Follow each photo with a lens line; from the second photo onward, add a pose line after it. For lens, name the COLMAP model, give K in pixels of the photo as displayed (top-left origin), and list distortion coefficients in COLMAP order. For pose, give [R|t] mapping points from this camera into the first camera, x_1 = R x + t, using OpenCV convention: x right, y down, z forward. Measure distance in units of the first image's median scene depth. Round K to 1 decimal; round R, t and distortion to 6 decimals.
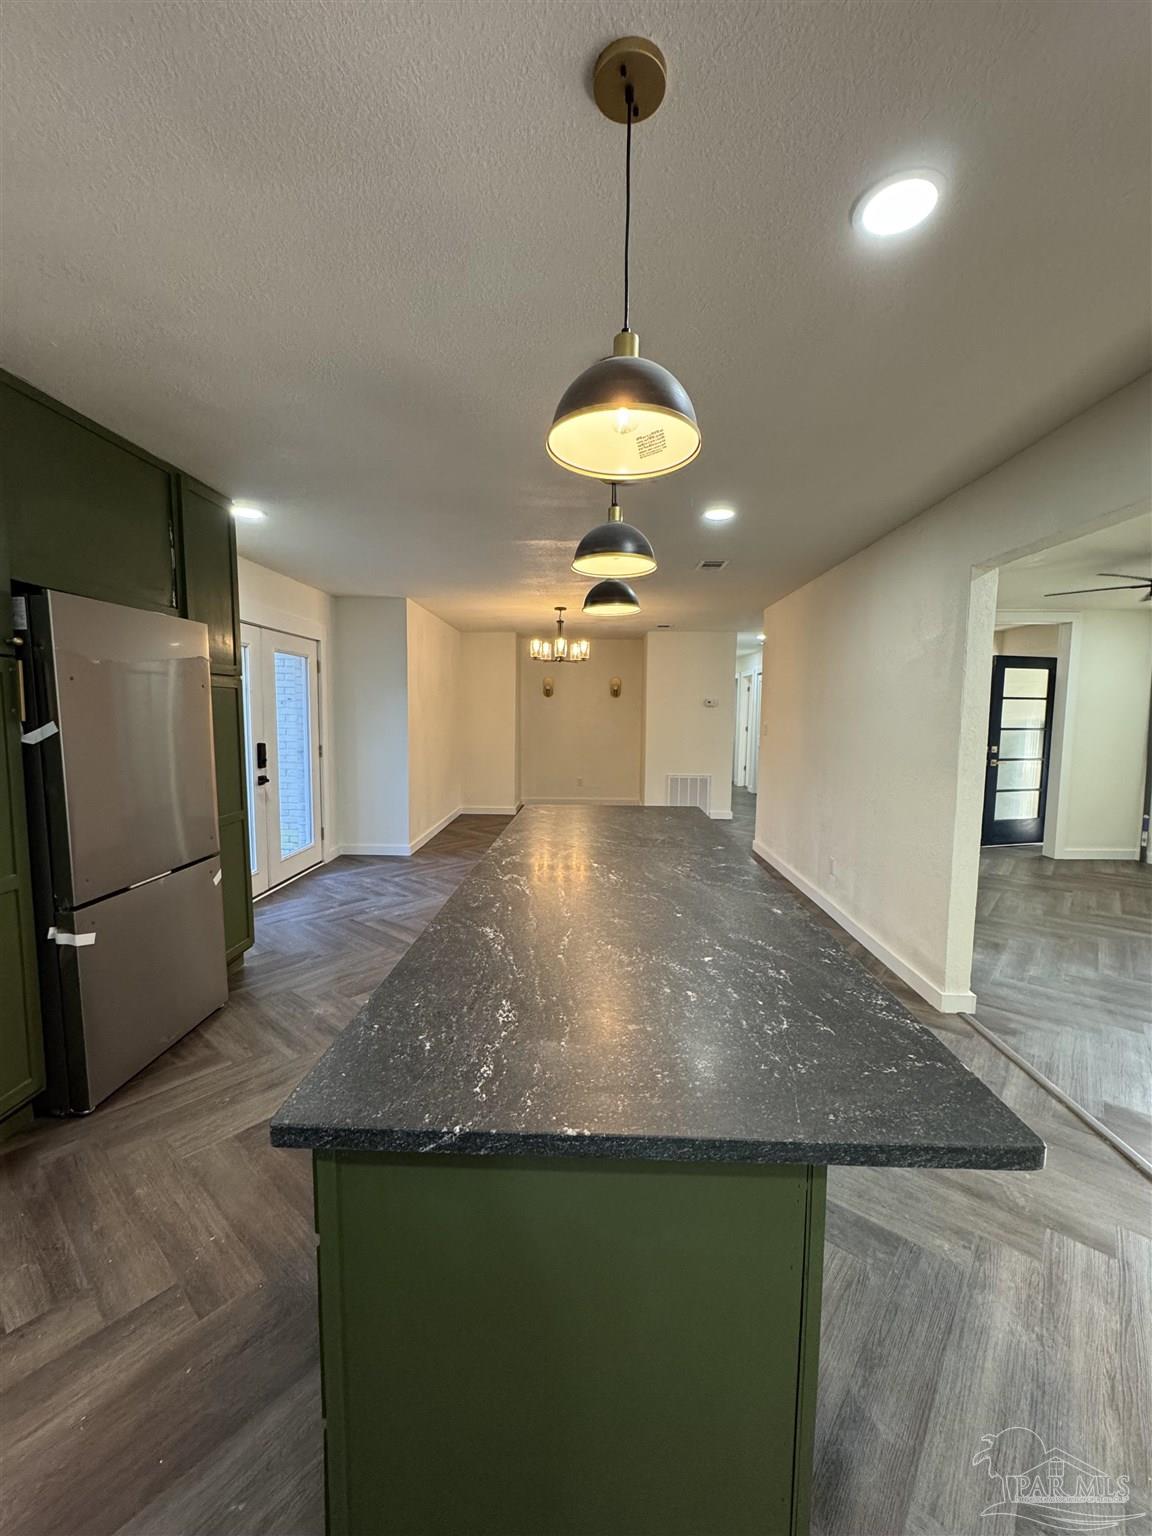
lens RADIAL K [[611.9, 0, 576.0], [0, 611.9, 768.0], [0, 0, 1]] dist [0.013269, 0.000220]
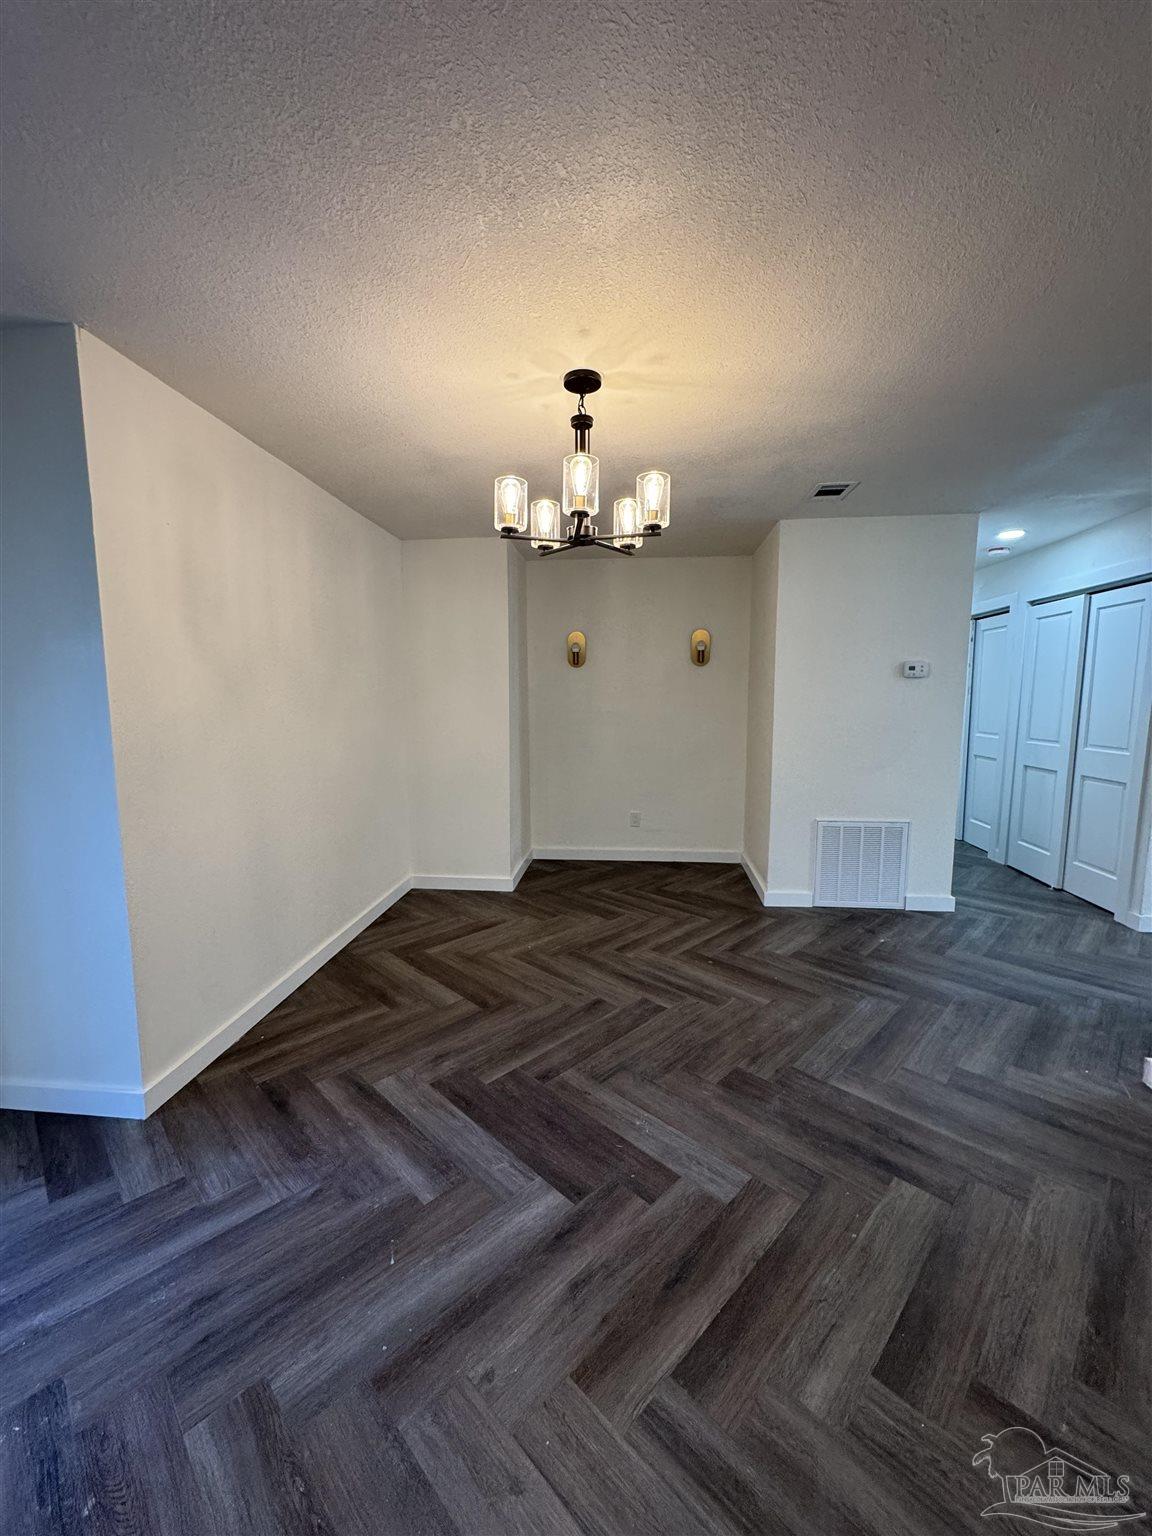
lens RADIAL K [[611.9, 0, 576.0], [0, 611.9, 768.0], [0, 0, 1]] dist [0.013269, 0.000220]
pose [[0.996679, -0.005281, -0.081256, -0.002697], [0.007533, 0.999595, 0.027436, -0.059157], [0.081079, -0.027958, 0.996316, 0.654729]]
